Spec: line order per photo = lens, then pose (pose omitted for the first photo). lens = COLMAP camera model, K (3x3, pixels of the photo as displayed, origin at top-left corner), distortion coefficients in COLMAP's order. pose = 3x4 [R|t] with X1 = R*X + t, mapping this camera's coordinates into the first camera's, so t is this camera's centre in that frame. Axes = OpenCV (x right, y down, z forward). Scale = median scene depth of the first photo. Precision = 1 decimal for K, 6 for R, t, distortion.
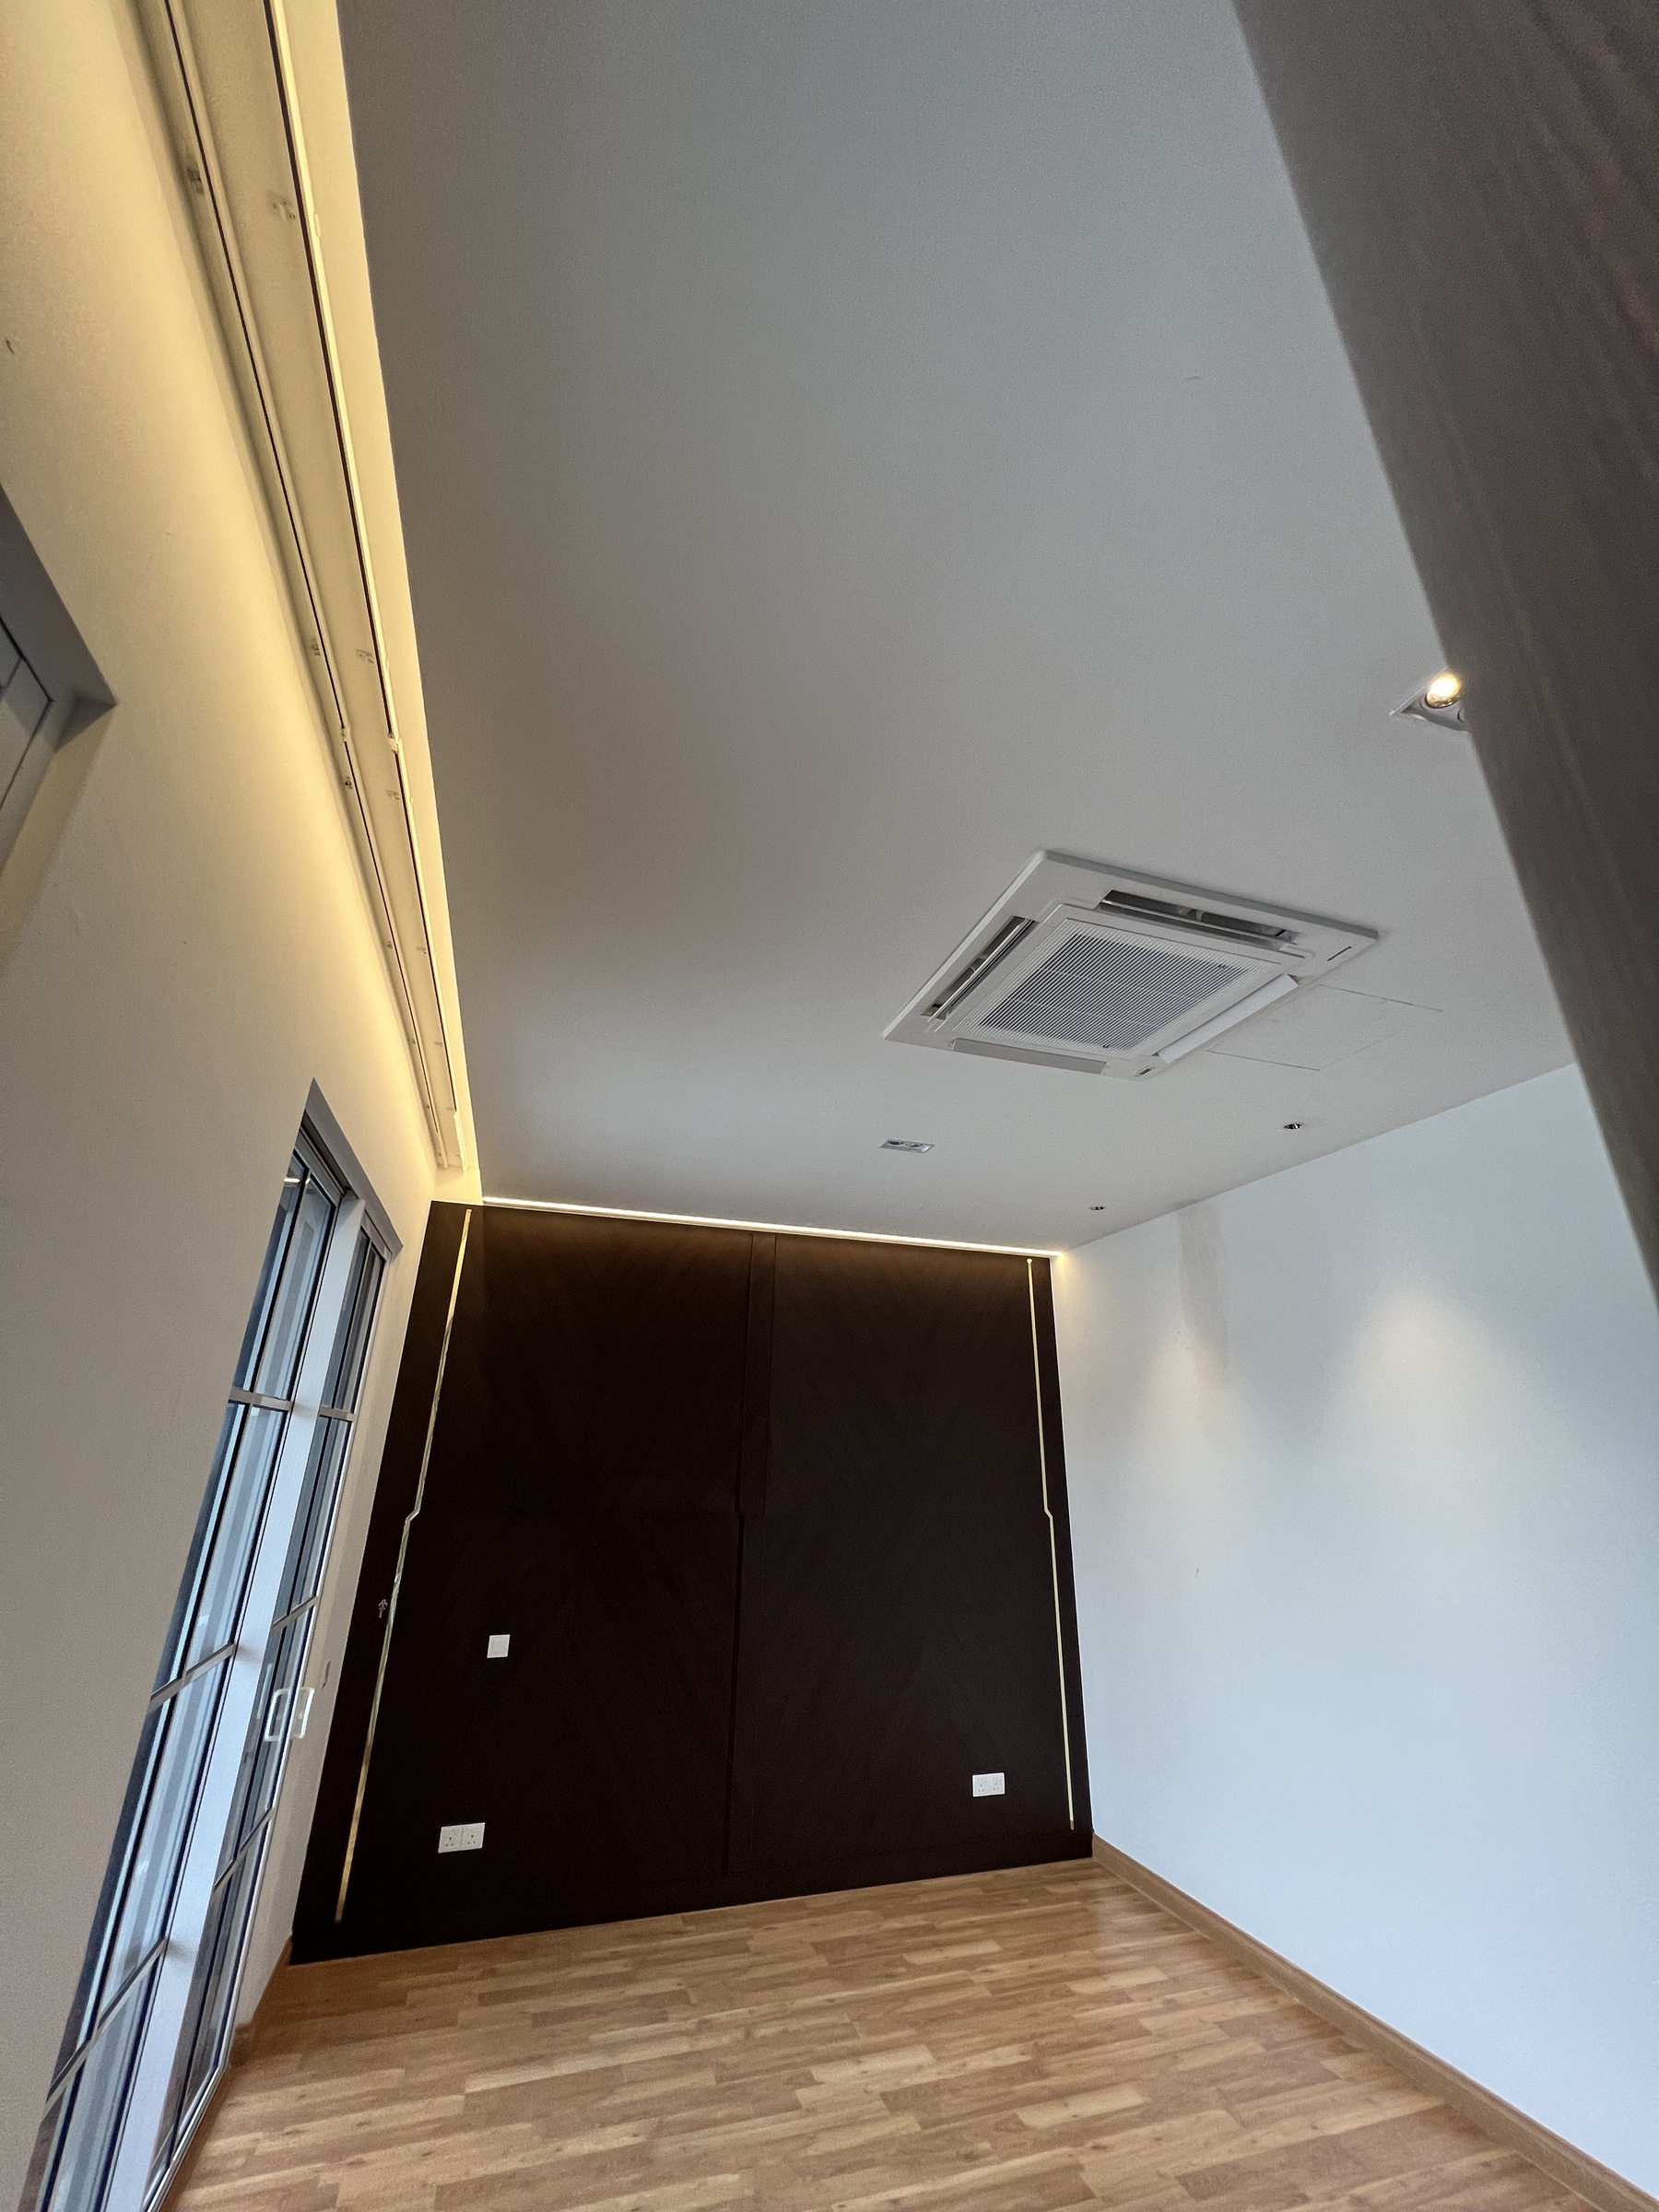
lens RADIAL K [[888.0, 0, 834.7], [0, 888.0, 1104.1], [0, 0, 1]] dist [0.001701, 0.000570]
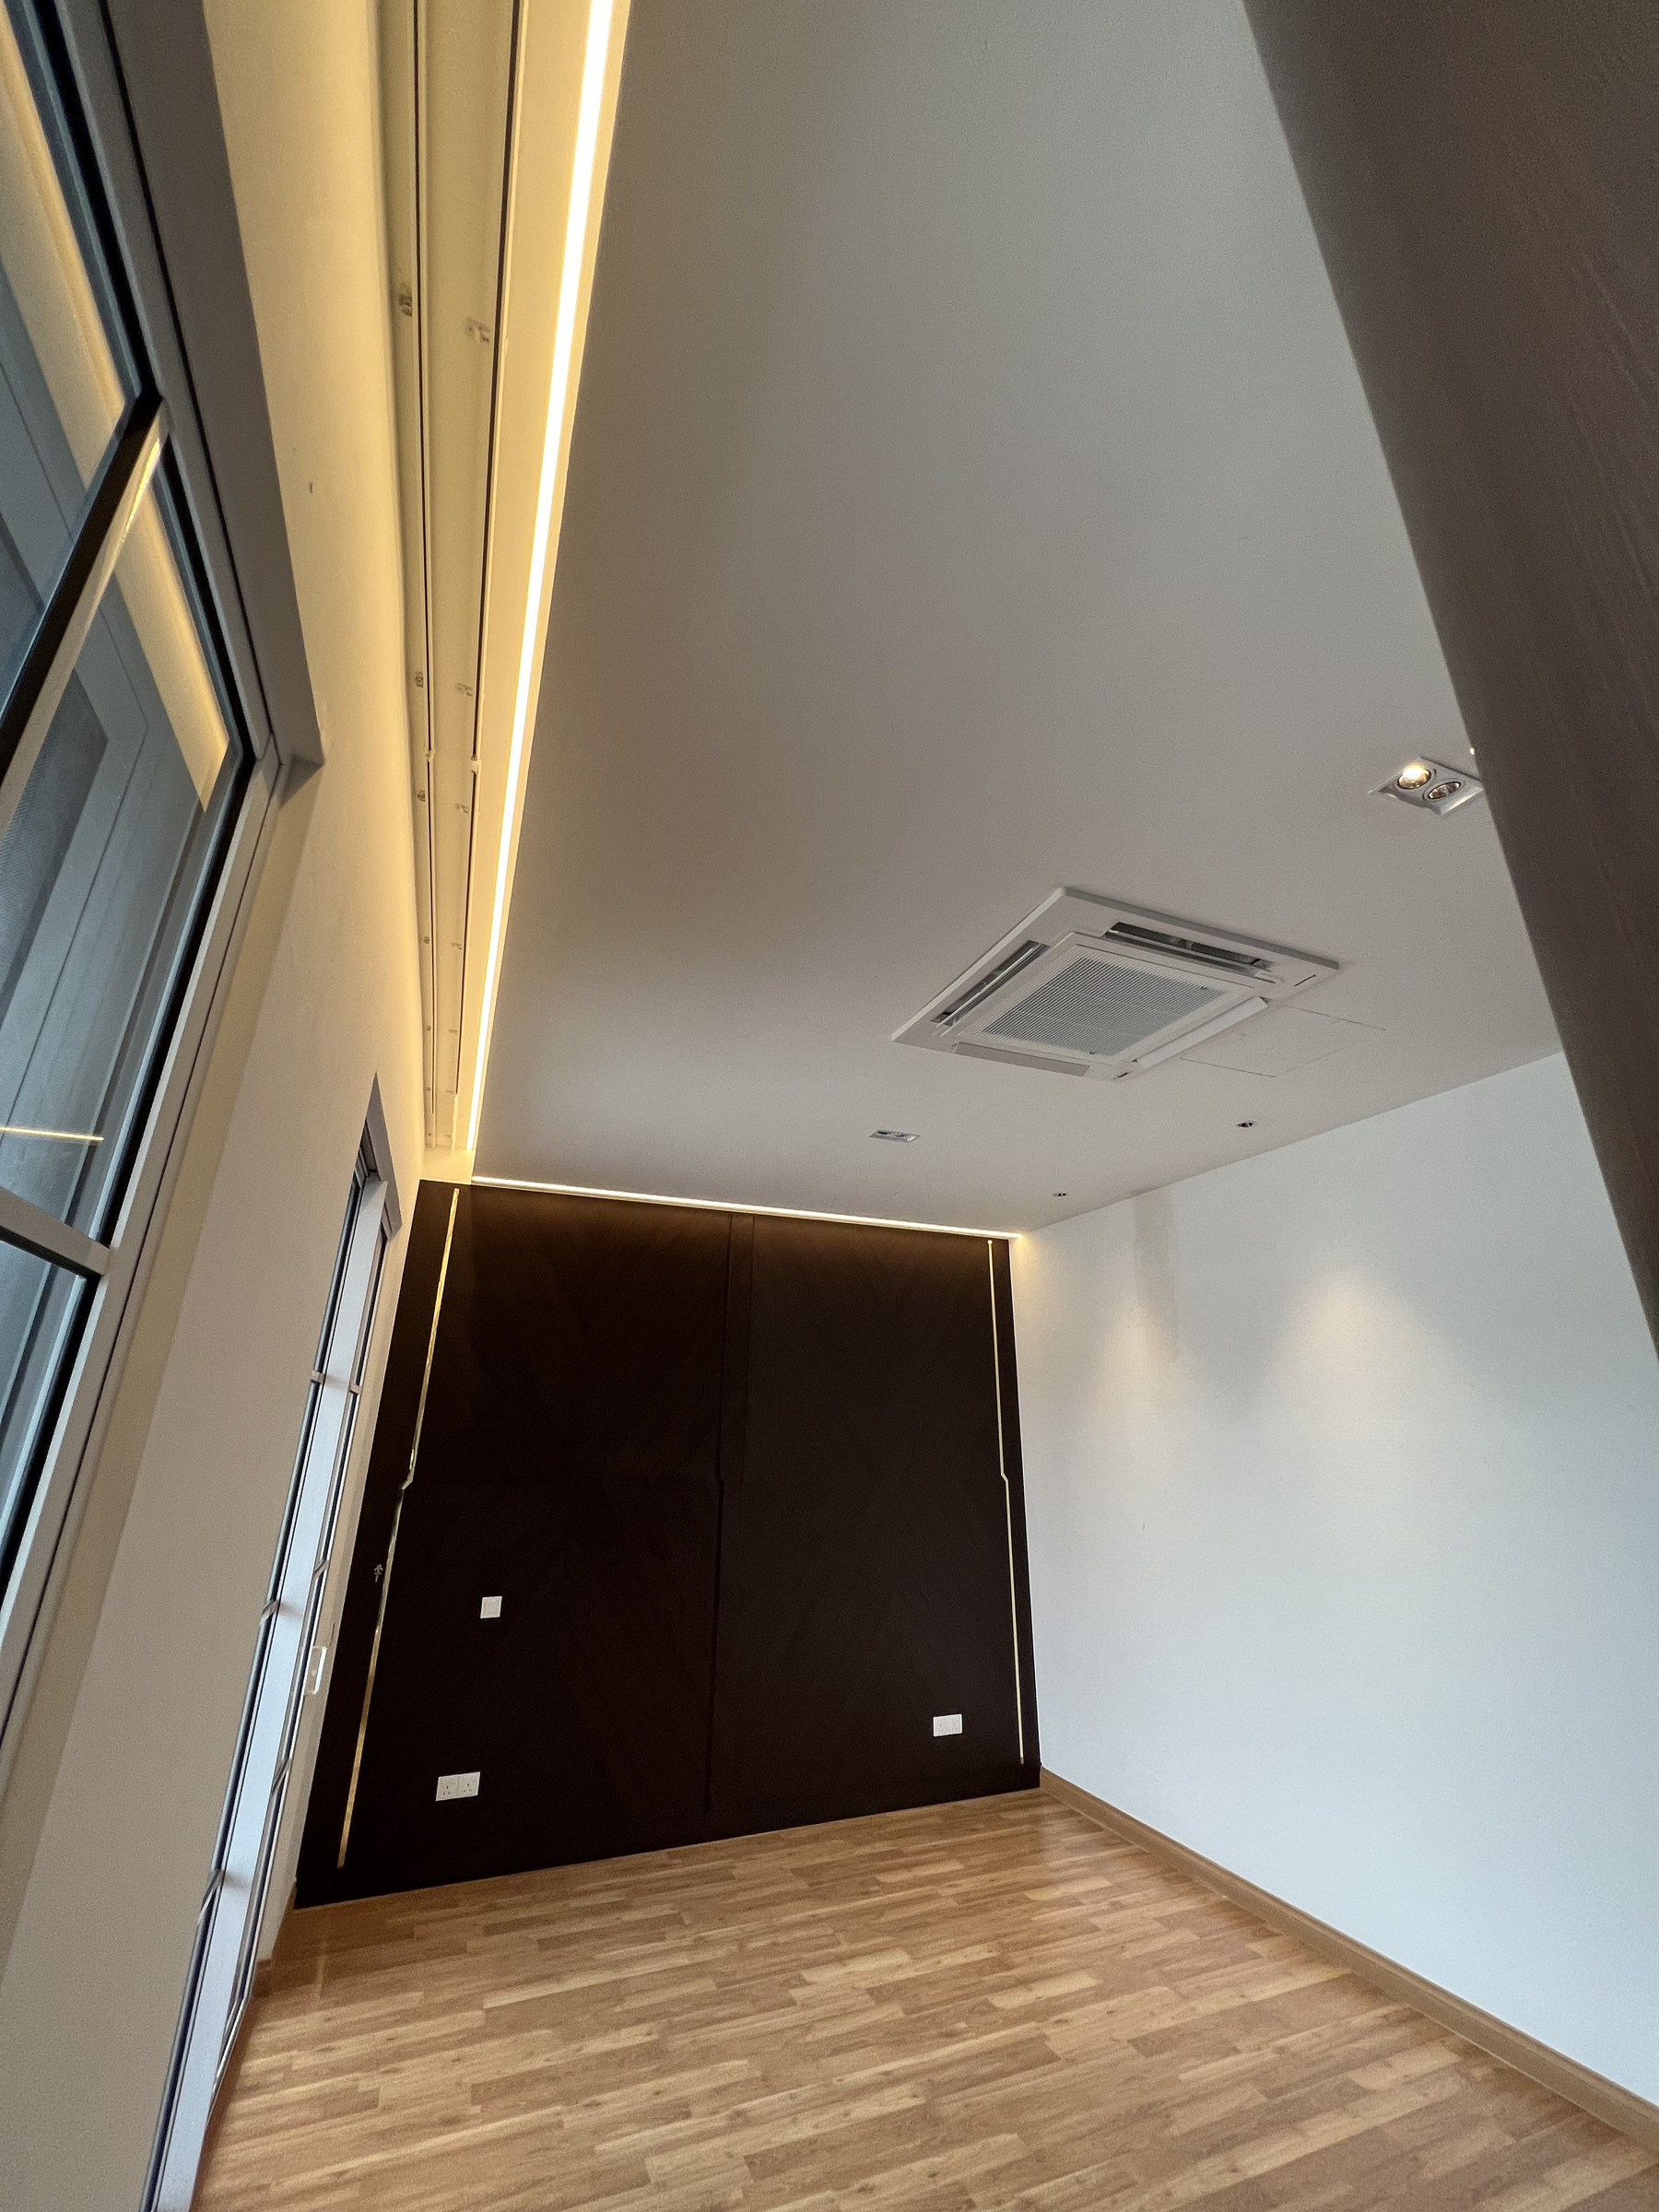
lens RADIAL K [[888.0, 0, 834.7], [0, 888.0, 1104.1], [0, 0, 1]] dist [0.001701, 0.000570]
pose [[0.997228, 0.019086, 0.071917, -0.080595], [-0.020935, 0.999467, 0.025038, -0.019434], [-0.071401, -0.026474, 0.997096, -0.069539]]
